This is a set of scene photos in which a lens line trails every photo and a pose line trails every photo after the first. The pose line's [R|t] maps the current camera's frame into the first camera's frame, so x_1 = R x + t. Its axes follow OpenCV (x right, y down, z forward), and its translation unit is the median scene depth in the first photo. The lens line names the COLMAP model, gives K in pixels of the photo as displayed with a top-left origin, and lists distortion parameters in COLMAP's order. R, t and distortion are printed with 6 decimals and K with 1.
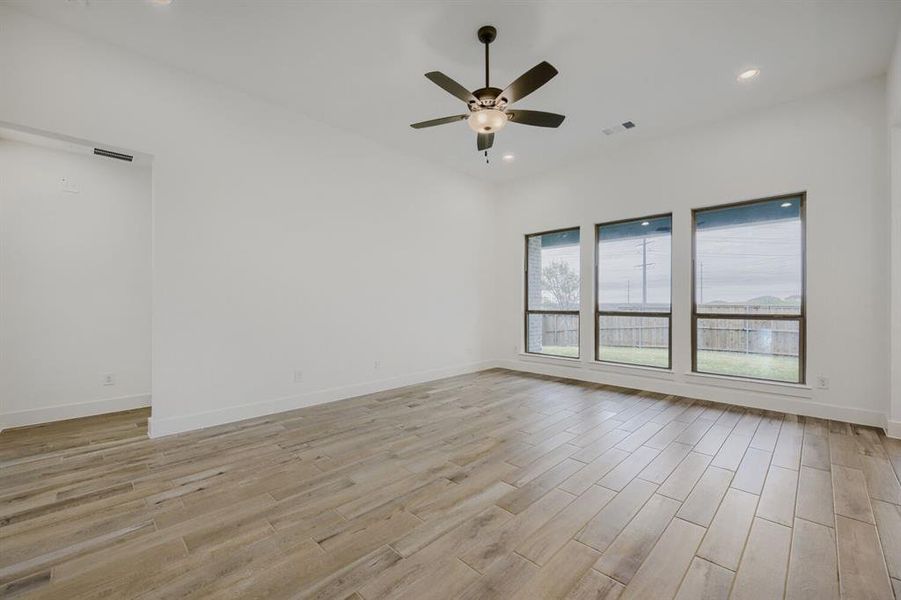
lens RADIAL K [[359.6, 0, 446.7], [0, 359.6, 299.5], [0, 0, 1]] dist [0.008435, -0.002166]
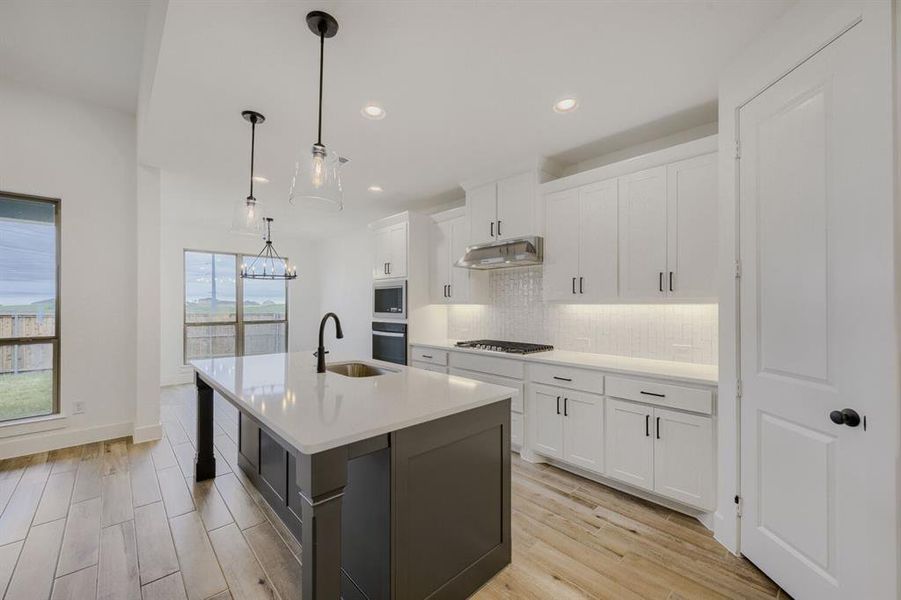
lens RADIAL K [[359.6, 0, 452.1], [0, 359.6, 302.3], [0, 0, 1]] dist [0.008435, -0.002166]
pose [[0.011134, 0.010075, 0.999887, 0.075837], [-0.006482, 0.999929, -0.010003, -0.028475], [-0.999917, -0.006370, 0.011198, 0.014147]]
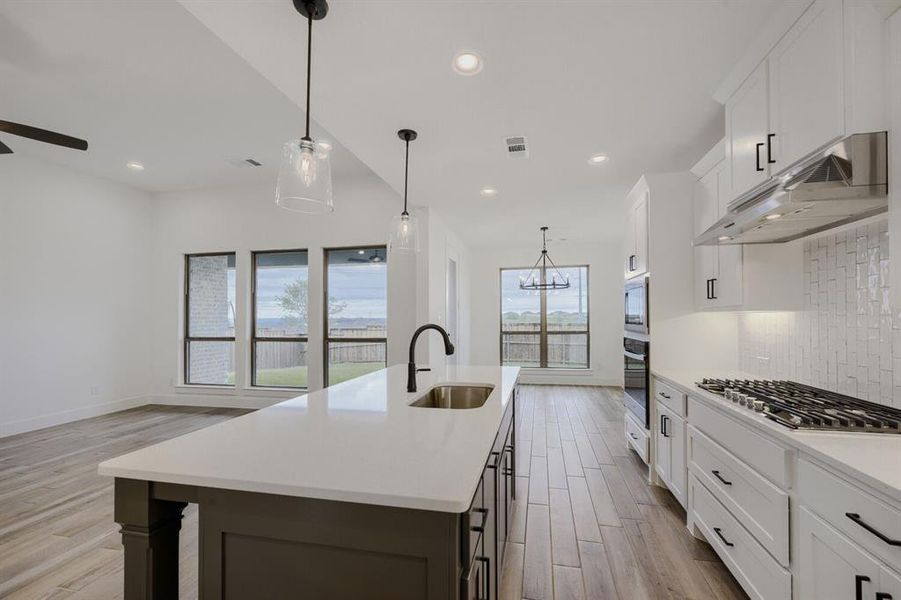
lens RADIAL K [[359.6, 0, 459.0], [0, 359.6, 314.3], [0, 0, 1]] dist [0.008435, -0.002166]
pose [[0.830572, -0.000290, 0.556912, 0.334312], [0.002152, 0.999994, -0.002689, -0.028398], [-0.556908, 0.003432, 0.830567, -0.169247]]
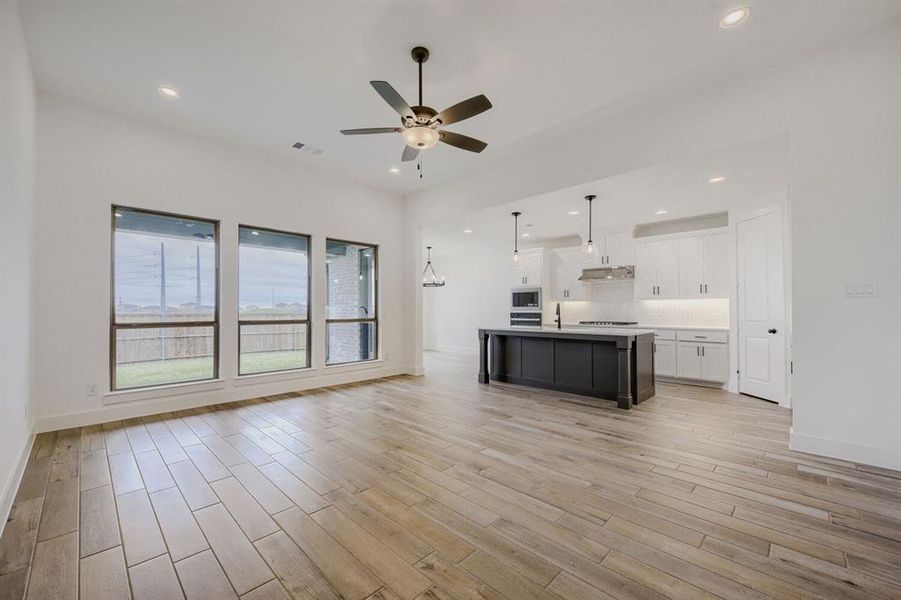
lens RADIAL K [[359.6, 0, 445.7], [0, 359.6, 306.7], [0, 0, 1]] dist [0.008435, -0.002166]
pose [[-0.008013, 0.010301, 0.999915, -0.487609], [-0.005650, 0.999931, -0.010346, 0.004493], [-0.999952, -0.005732, -0.007955, 0.494983]]
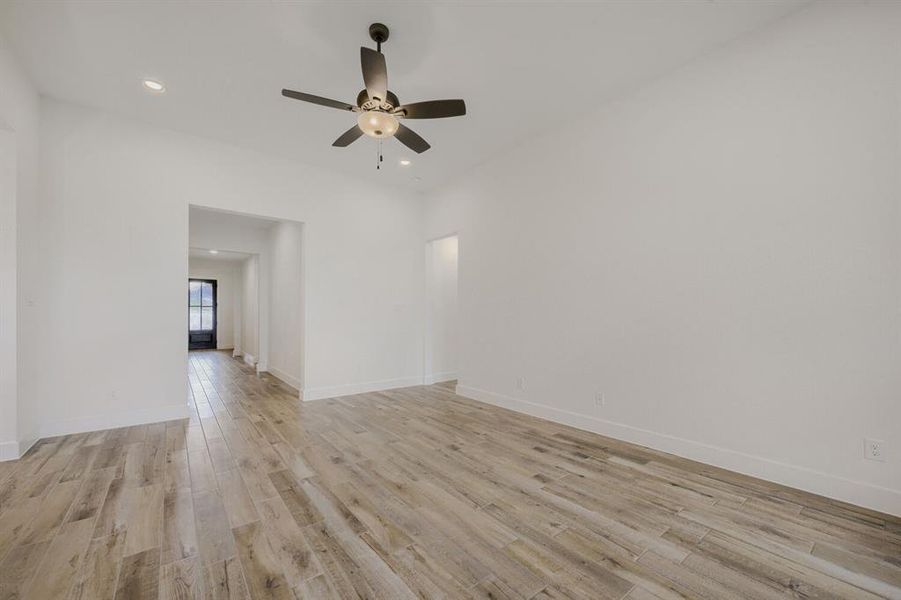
lens RADIAL K [[359.6, 0, 451.0], [0, 359.6, 322.3], [0, 0, 1]] dist [0.008435, -0.002166]
pose [[-0.113274, 0.019459, -0.993373, 0.541779], [0.007182, 0.999798, 0.018766, -0.000506], [0.993538, -0.005008, -0.113391, 0.685134]]
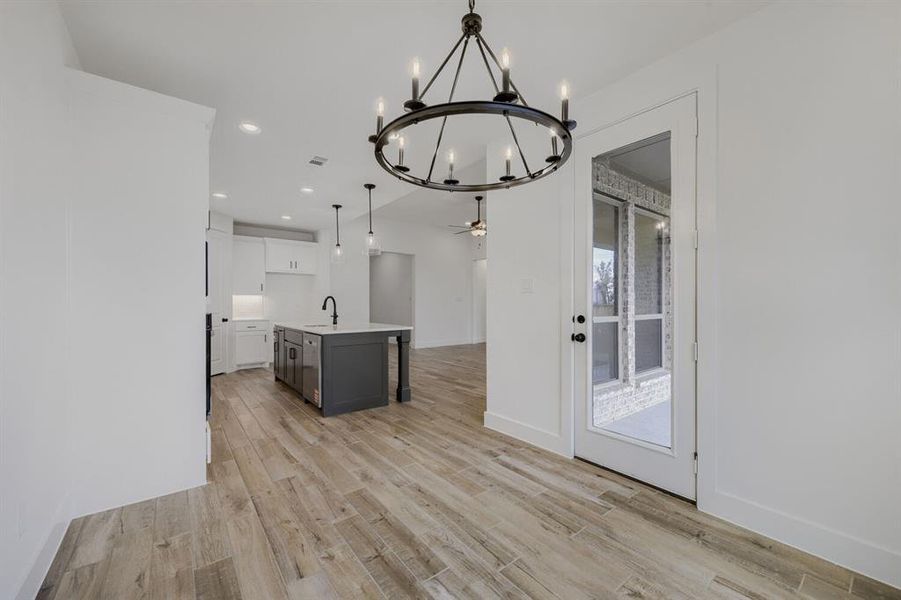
lens RADIAL K [[359.6, 0, 447.2], [0, 359.6, 303.7], [0, 0, 1]] dist [0.008435, -0.002166]
pose [[-0.114673, -0.002994, -0.993399, 1.373871], [0.005783, 0.999977, -0.003681, 0.004126], [0.993386, -0.006166, -0.114653, 0.560812]]
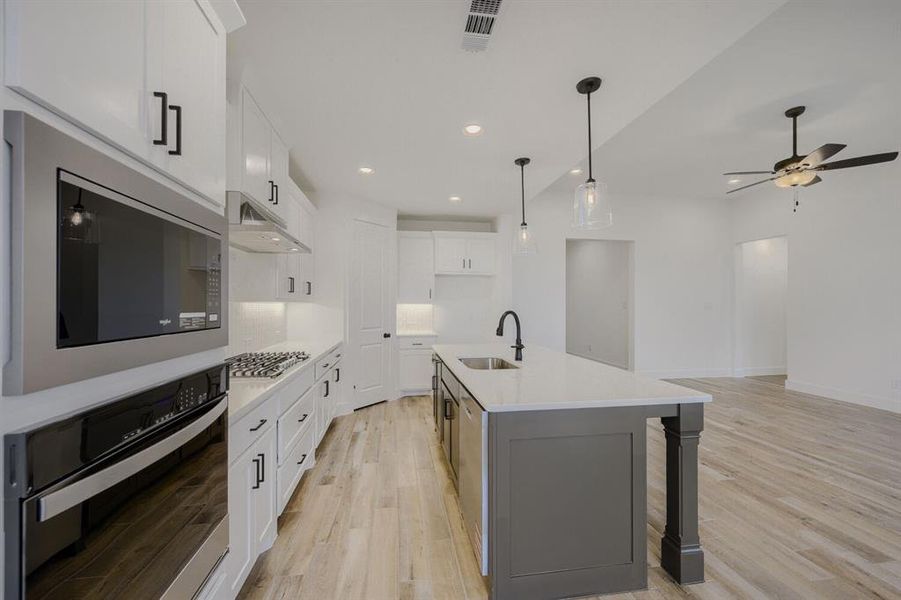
lens RADIAL K [[359.6, 0, 449.8], [0, 359.6, 305.2], [0, 0, 1]] dist [0.008435, -0.002166]
pose [[-0.572777, -0.001712, -0.819709, 0.982713], [0.003212, 0.999985, -0.004333, -0.025438], [0.819705, -0.005115, -0.572764, 0.389626]]
